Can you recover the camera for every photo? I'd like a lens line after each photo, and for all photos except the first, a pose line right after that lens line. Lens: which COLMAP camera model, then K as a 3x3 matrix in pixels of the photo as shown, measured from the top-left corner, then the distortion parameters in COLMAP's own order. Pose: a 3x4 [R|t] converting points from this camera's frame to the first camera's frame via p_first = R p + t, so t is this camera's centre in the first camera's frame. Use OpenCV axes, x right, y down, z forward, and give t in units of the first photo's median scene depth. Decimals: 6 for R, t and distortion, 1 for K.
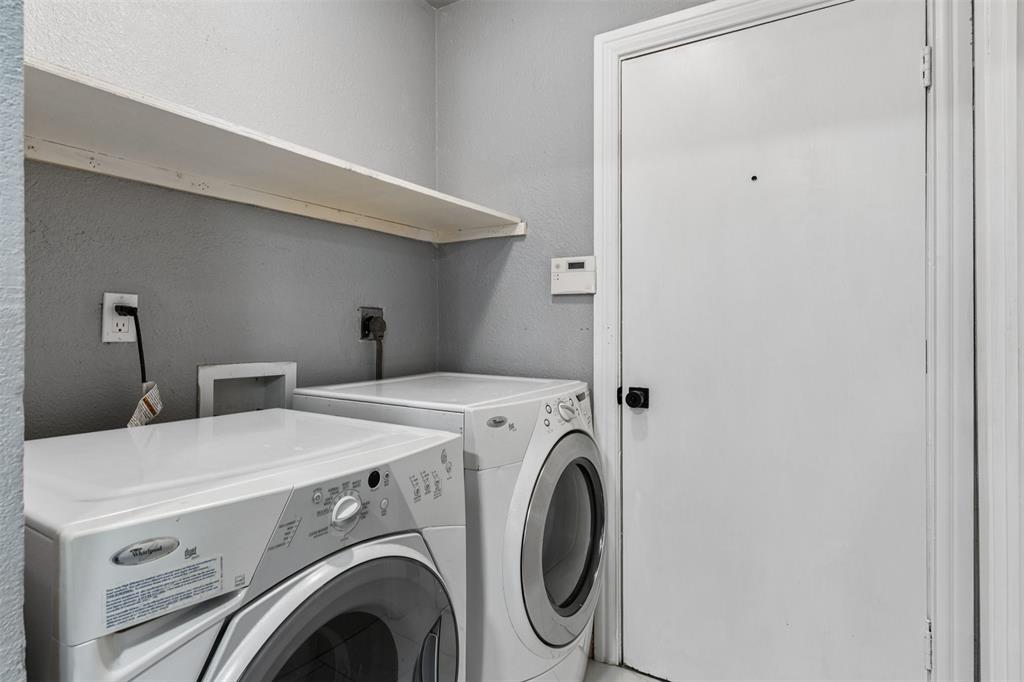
lens RADIAL K [[549.5, 0, 510.7], [0, 549.5, 331.1], [0, 0, 1]] dist [-0.000748, -0.000153]
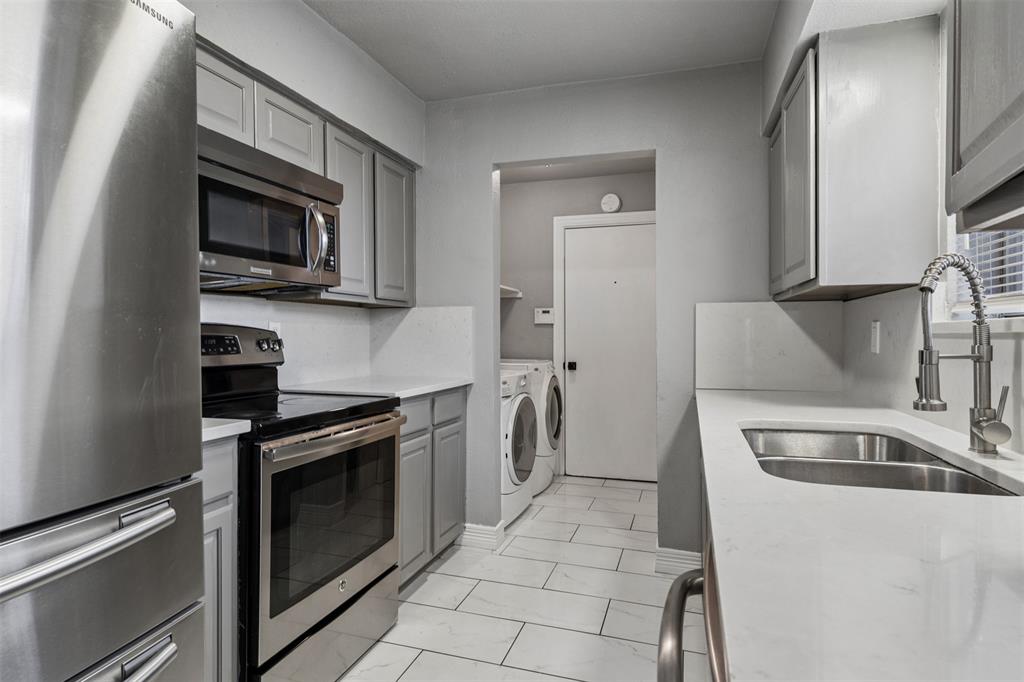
lens RADIAL K [[549.5, 0, 512.0], [0, 549.5, 341.2], [0, 0, 1]] dist [-0.000748, -0.000153]
pose [[0.976240, -0.003005, 0.216672, -0.551453], [0.000899, 0.999951, 0.009818, -0.016254], [-0.216690, -0.009390, 0.976195, -1.323370]]
